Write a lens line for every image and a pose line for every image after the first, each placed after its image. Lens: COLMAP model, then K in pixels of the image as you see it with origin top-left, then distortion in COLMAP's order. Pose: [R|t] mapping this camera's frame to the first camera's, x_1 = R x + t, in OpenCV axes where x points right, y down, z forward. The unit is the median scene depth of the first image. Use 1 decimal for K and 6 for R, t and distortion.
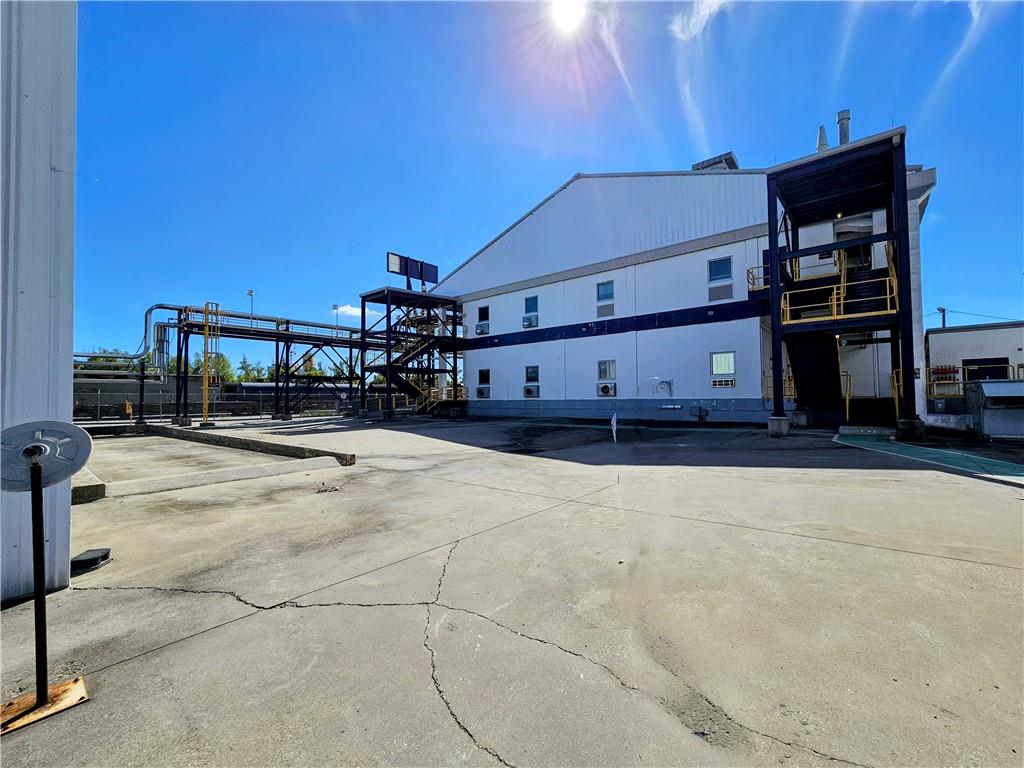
lens RADIAL K [[420.2, 0, 520.3], [0, 420.2, 386.2], [0, 0, 1]] dist [-0.002149, -0.000316]
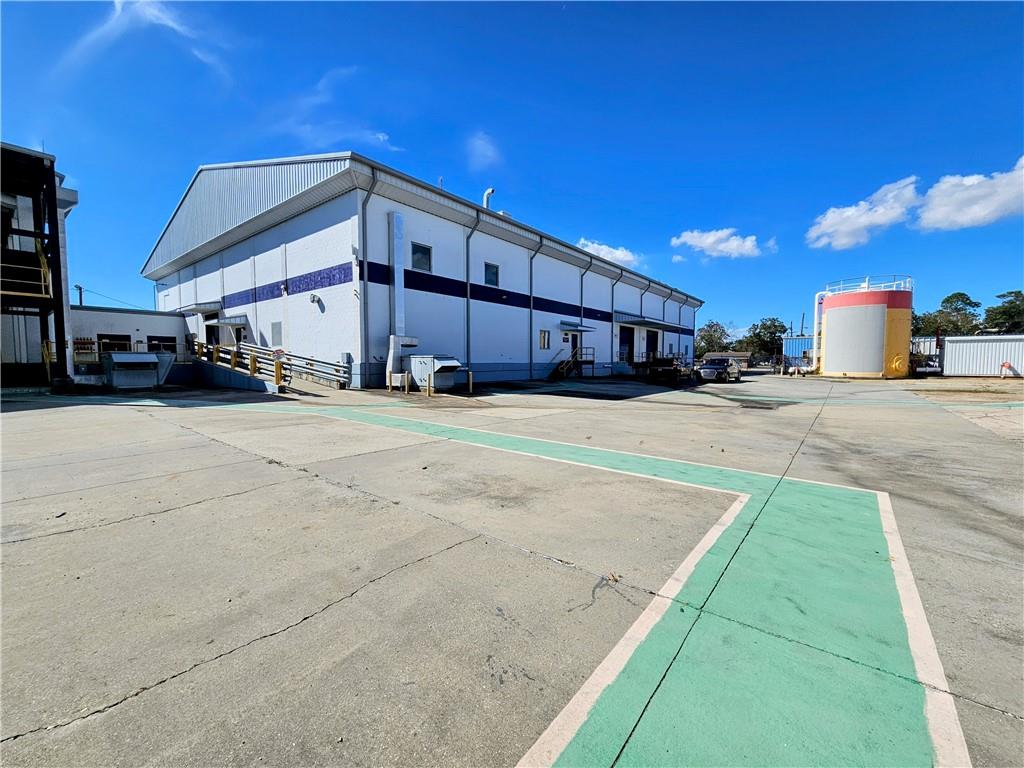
lens RADIAL K [[420.2, 0, 514.8], [0, 420.2, 383.6], [0, 0, 1]] dist [-0.002149, -0.000316]
pose [[-0.026328, -0.042753, 0.998739, -0.382687], [-0.022854, 0.998850, 0.042156, 0.005145], [-0.999392, -0.021715, -0.027275, -0.351097]]
